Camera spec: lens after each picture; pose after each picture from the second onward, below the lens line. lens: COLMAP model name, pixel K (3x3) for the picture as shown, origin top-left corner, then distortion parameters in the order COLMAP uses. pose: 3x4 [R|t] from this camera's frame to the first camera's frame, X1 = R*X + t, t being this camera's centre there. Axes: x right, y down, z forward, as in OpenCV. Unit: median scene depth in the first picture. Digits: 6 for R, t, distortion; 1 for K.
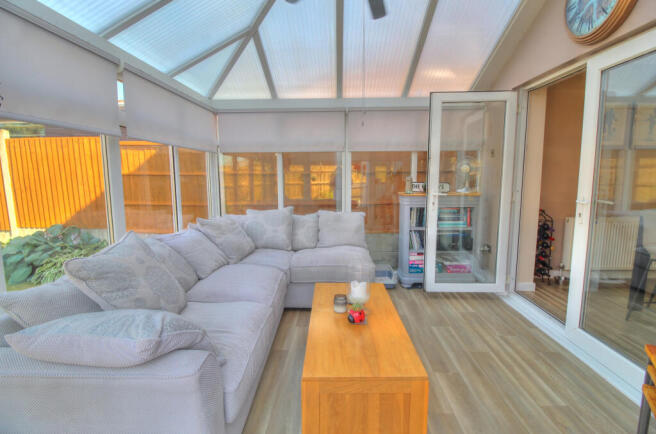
lens RADIAL K [[310.8, 0, 326.3], [0, 310.8, 214.7], [0, 0, 1]] dist [-0.001244, -0.001299]
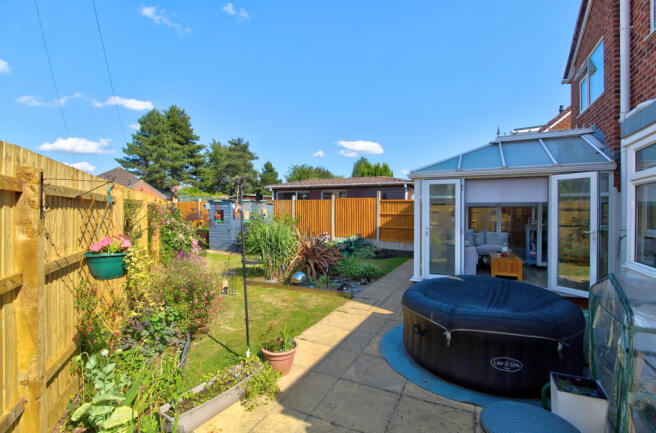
lens RADIAL K [[310.8, 0, 326.3], [0, 310.8, 214.2], [0, 0, 1]] dist [-0.001244, -0.001299]
pose [[0.914018, 0.013167, -0.405459, -0.166471], [-0.061533, 0.992409, -0.106483, 0.175396], [0.400979, 0.122277, 0.907890, -1.571306]]
